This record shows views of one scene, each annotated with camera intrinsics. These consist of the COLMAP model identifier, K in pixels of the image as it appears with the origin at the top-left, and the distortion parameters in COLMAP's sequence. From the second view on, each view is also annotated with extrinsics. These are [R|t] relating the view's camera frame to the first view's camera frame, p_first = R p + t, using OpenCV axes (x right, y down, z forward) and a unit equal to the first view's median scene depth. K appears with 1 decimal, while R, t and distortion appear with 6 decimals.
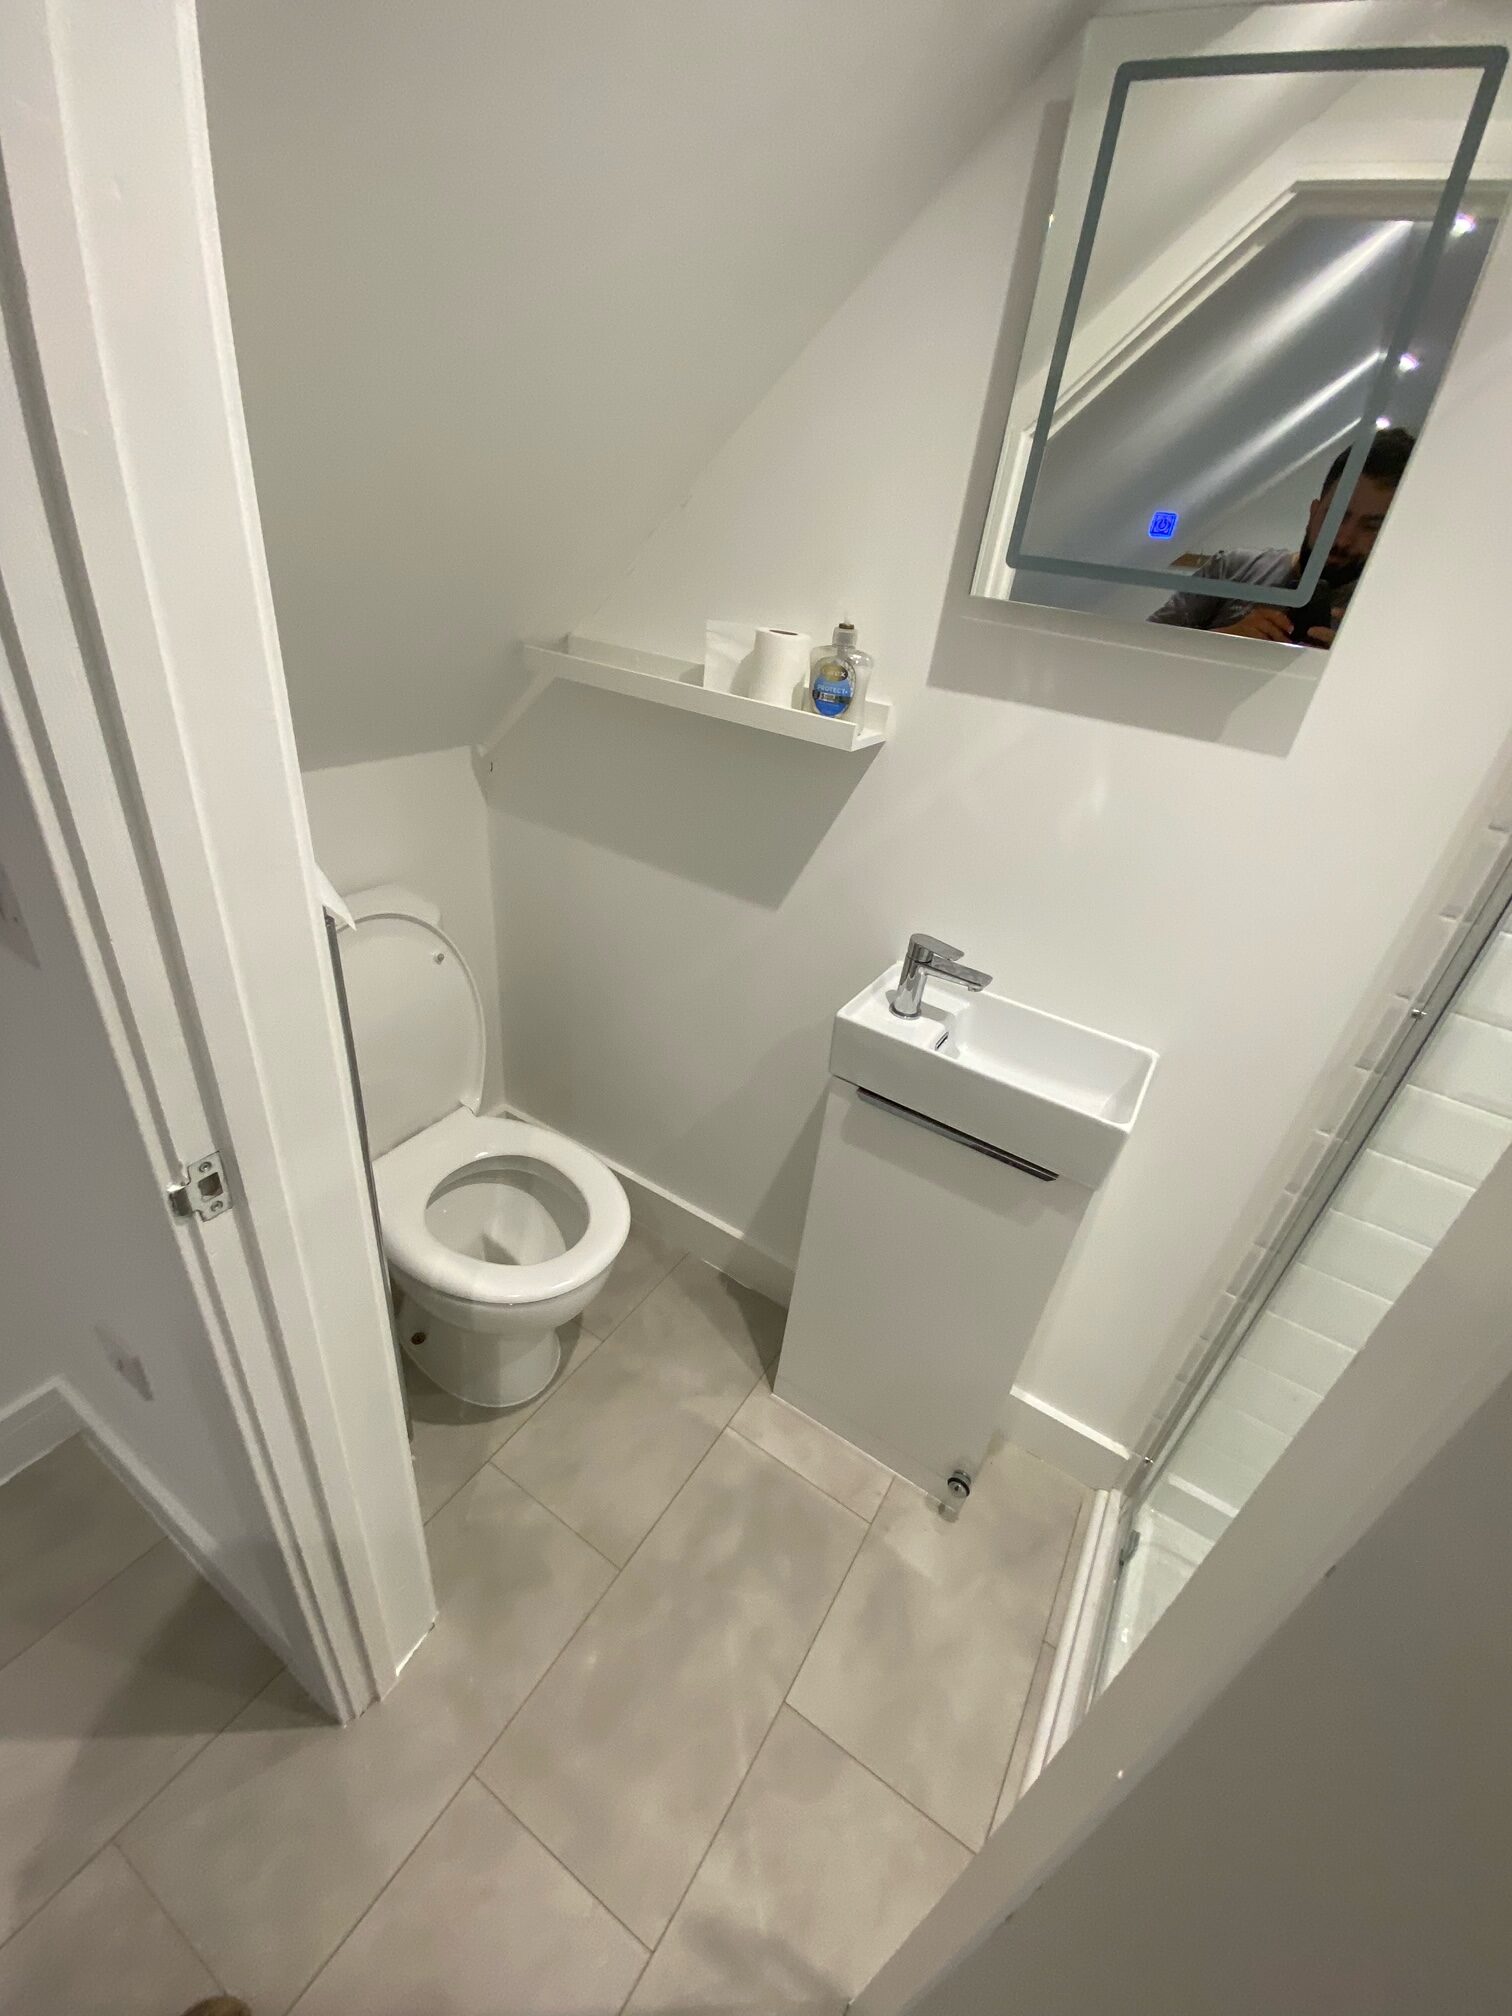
lens RADIAL K [[814.6, 0, 760.6], [0, 814.6, 1004.4], [0, 0, 1]] dist [0.044689, -0.027552]
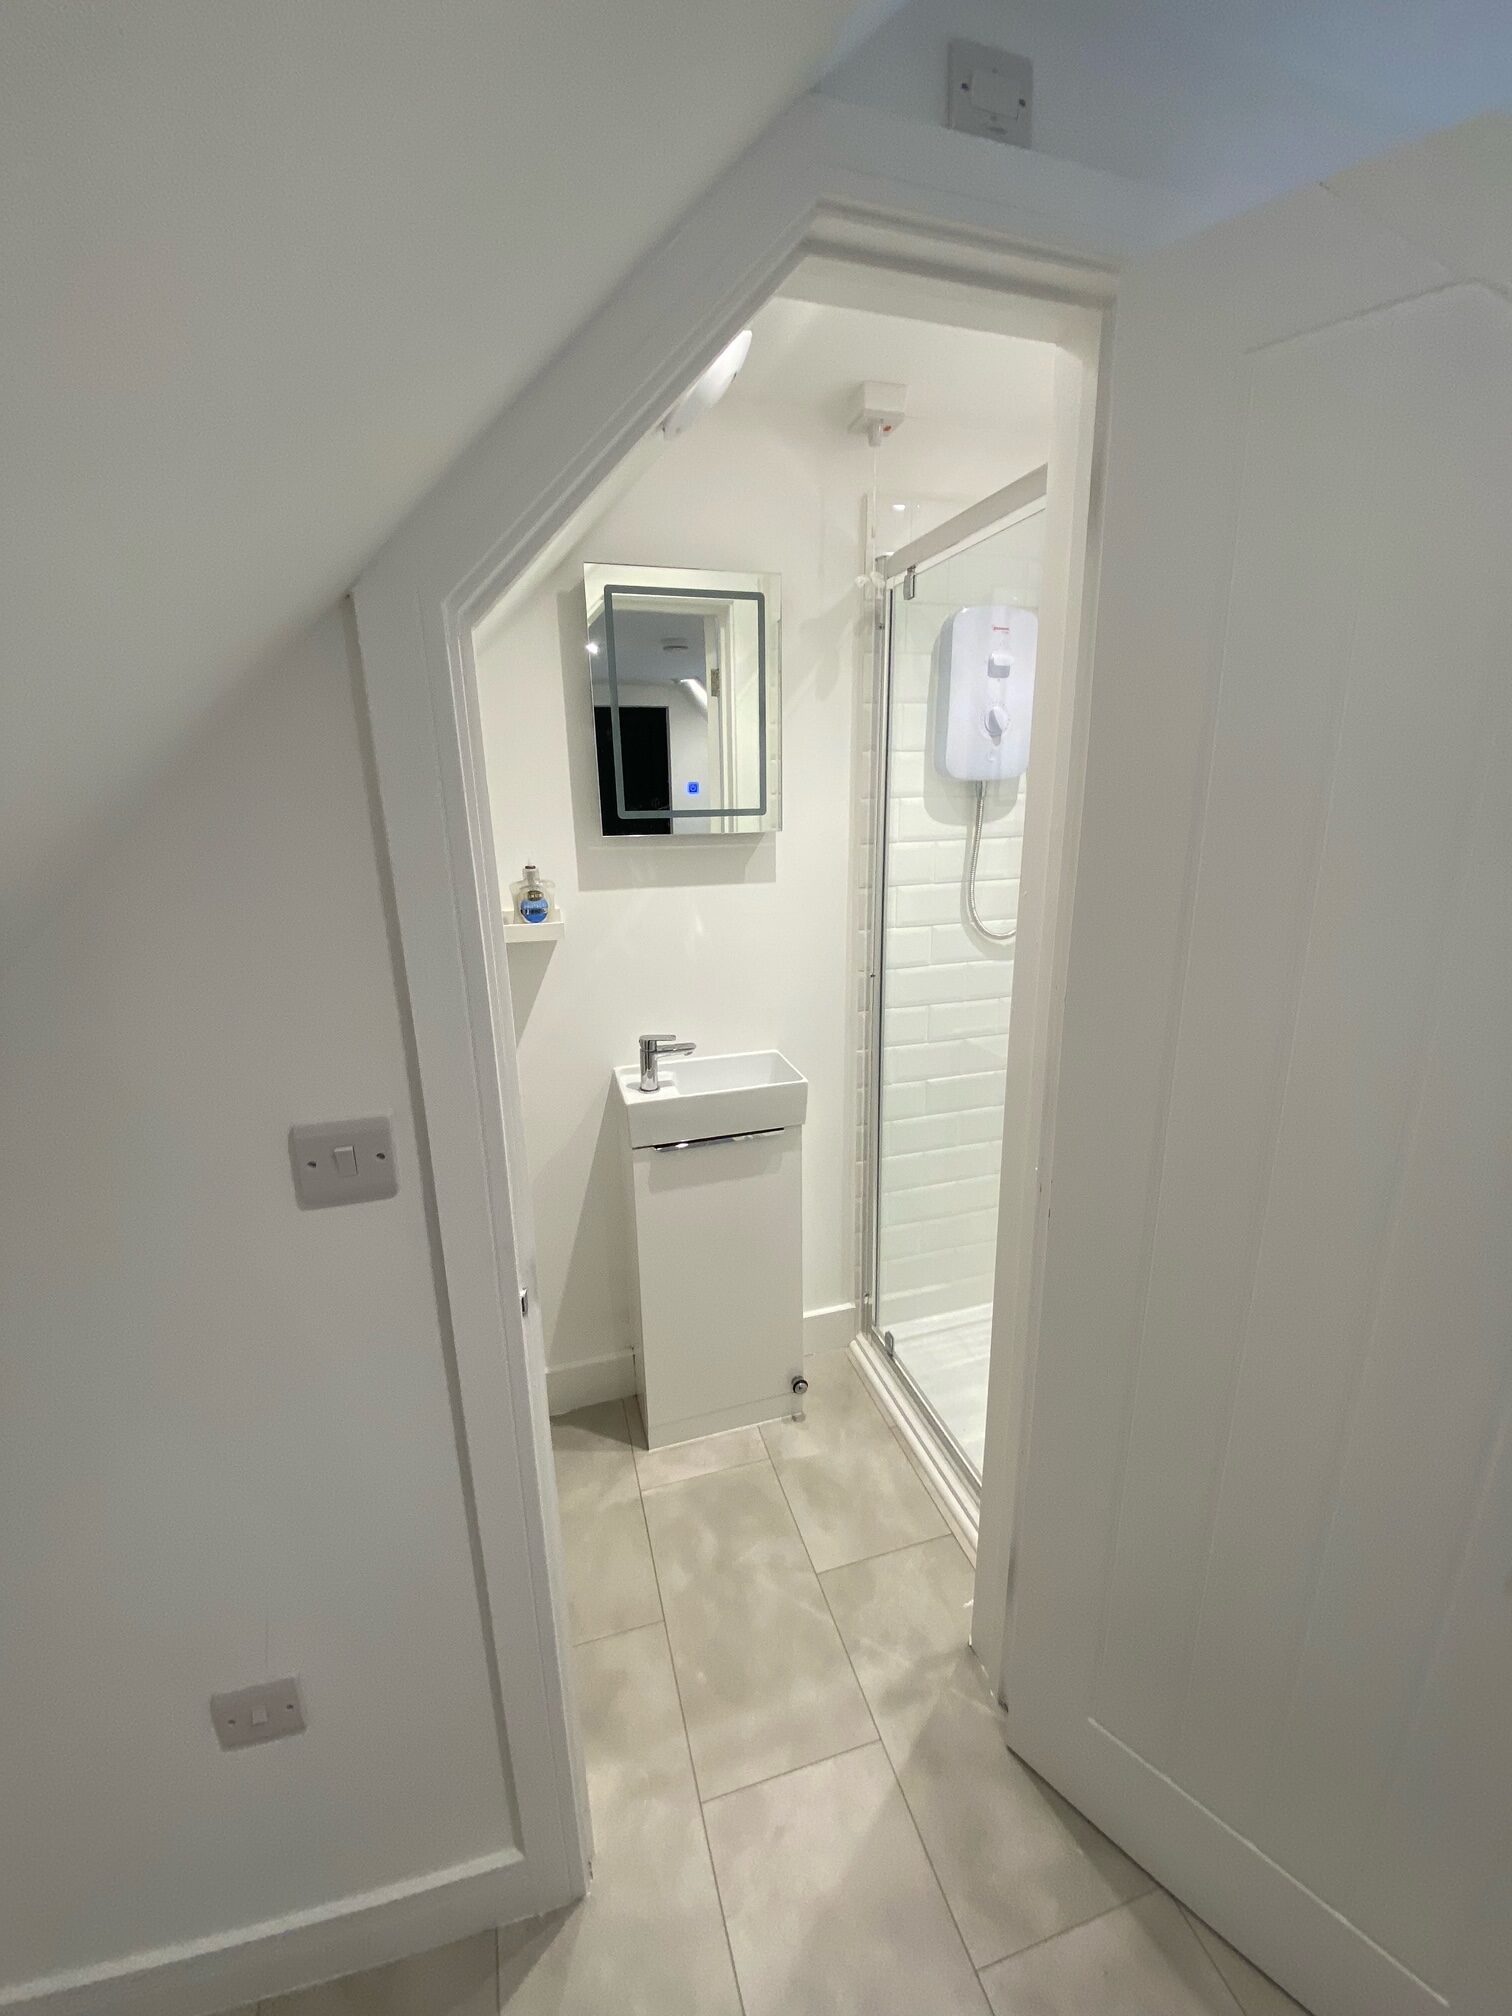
lens RADIAL K [[834.6, 0, 772.5], [0, 834.6, 997.4], [0, 0, 1]] dist [0.135854, -0.000076]
pose [[0.654379, -0.318663, 0.685742, -0.682391], [0.453974, 0.890807, -0.019255, -0.008241], [-0.604727, 0.323909, 0.727590, -0.306418]]
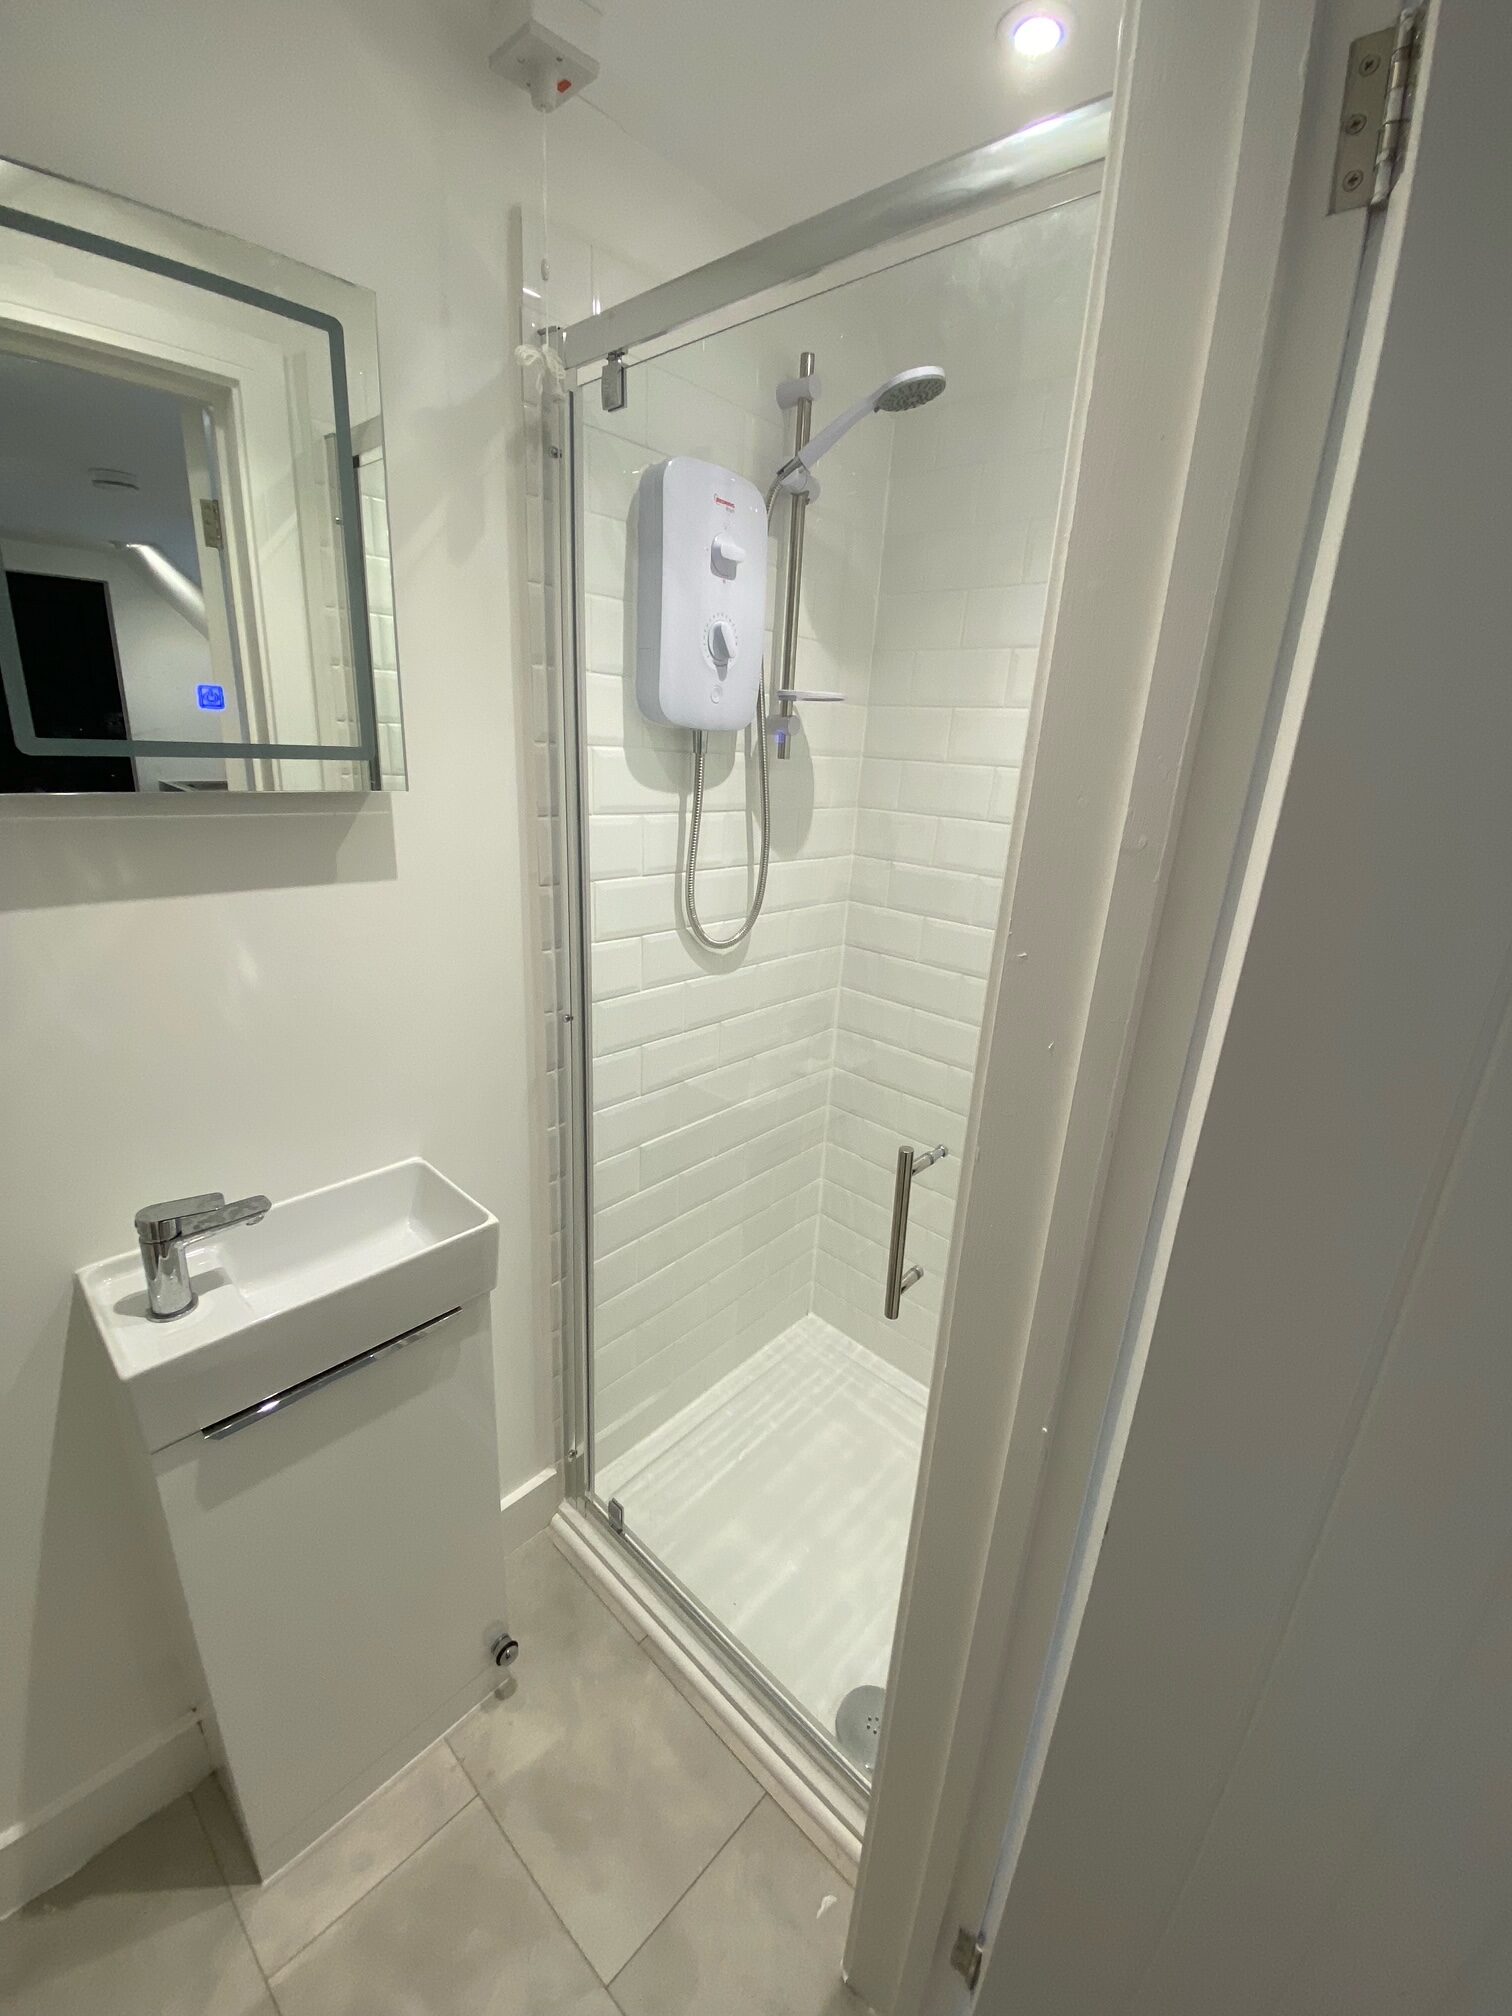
lens RADIAL K [[814.6, 0, 760.6], [0, 814.6, 1004.4], [0, 0, 1]] dist [0.044689, -0.027552]
pose [[0.209032, -0.408394, 0.888550, -0.270305], [0.460775, 0.842569, 0.278862, -0.190261], [-0.862549, 0.351131, 0.364302, 0.173454]]
